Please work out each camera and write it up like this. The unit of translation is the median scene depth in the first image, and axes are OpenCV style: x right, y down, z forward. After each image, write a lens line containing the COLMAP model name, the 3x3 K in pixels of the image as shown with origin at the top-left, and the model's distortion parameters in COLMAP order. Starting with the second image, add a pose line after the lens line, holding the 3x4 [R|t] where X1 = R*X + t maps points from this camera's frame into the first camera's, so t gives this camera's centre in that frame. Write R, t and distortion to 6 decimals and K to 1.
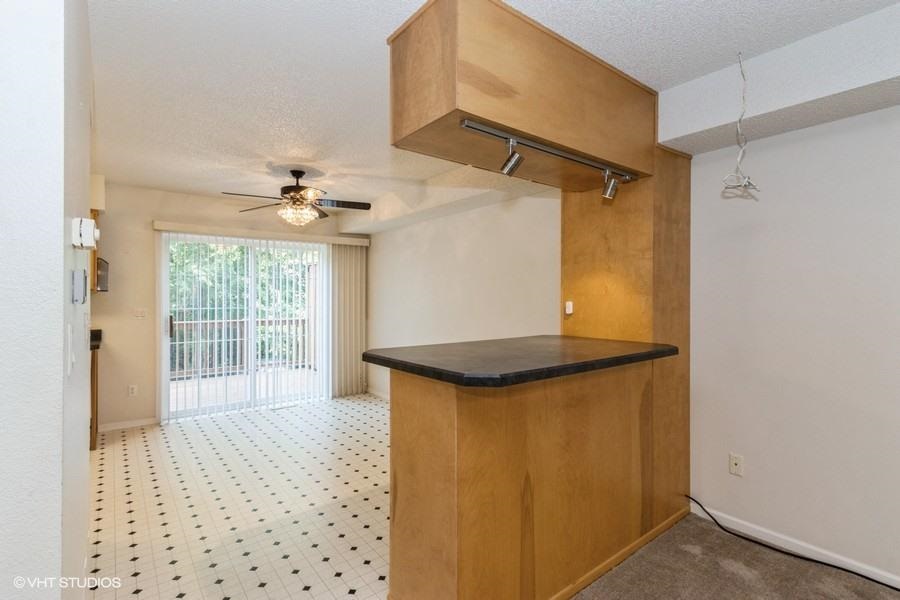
lens RADIAL K [[423.4, 0, 441.5], [0, 423.4, 299.3], [0, 0, 1]] dist [0.014910, -0.003865]
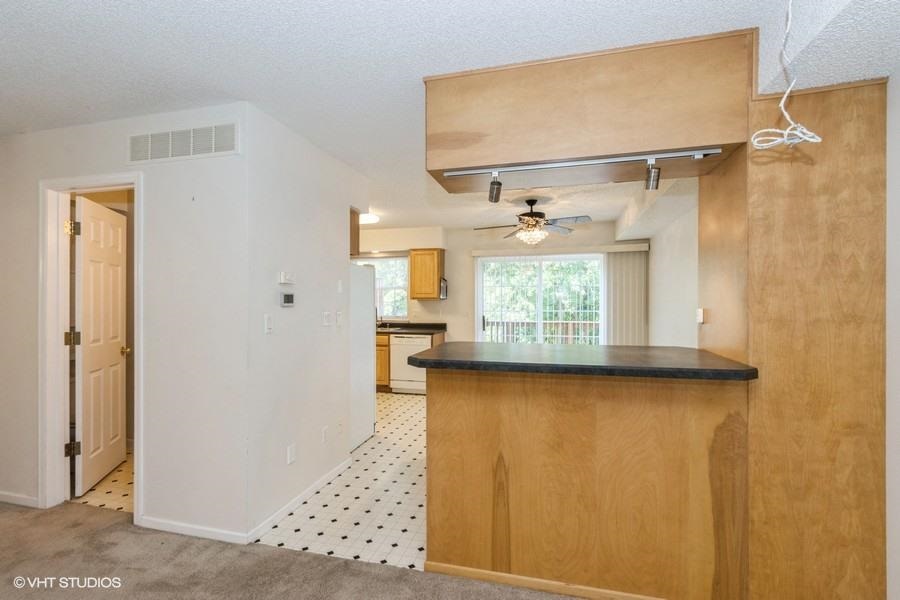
lens RADIAL K [[423.4, 0, 448.6], [0, 423.4, 302.8], [0, 0, 1]] dist [0.014910, -0.003865]
pose [[0.607944, -0.003627, -0.793971, 0.482880], [-0.001346, 0.999983, -0.005598, -0.000477], [0.793979, 0.004472, 0.607929, 0.077974]]
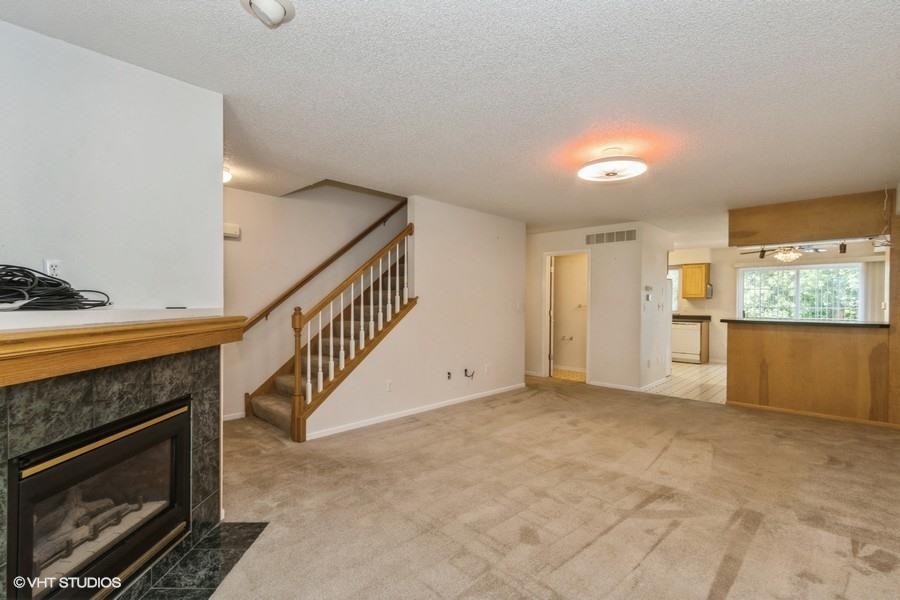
lens RADIAL K [[423.4, 0, 438.9], [0, 423.4, 304.3], [0, 0, 1]] dist [0.014910, -0.003865]
pose [[0.141911, 0.002503, -0.989876, 1.300880], [-0.011614, 0.999932, 0.000863, 0.024467], [0.989811, 0.011374, 0.141931, -0.769504]]
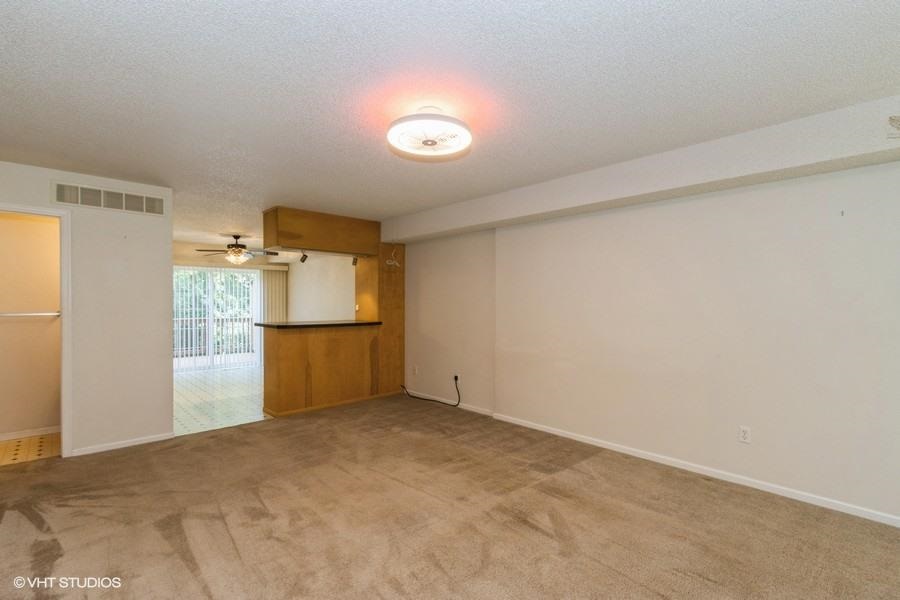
lens RADIAL K [[423.4, 0, 450.7], [0, 423.4, 306.6], [0, 0, 1]] dist [0.014910, -0.003865]
pose [[0.995072, 0.001303, 0.099142, 0.420006], [-0.001729, 0.999990, 0.004203, 0.002202], [-0.099135, -0.004354, 0.995064, -0.973382]]
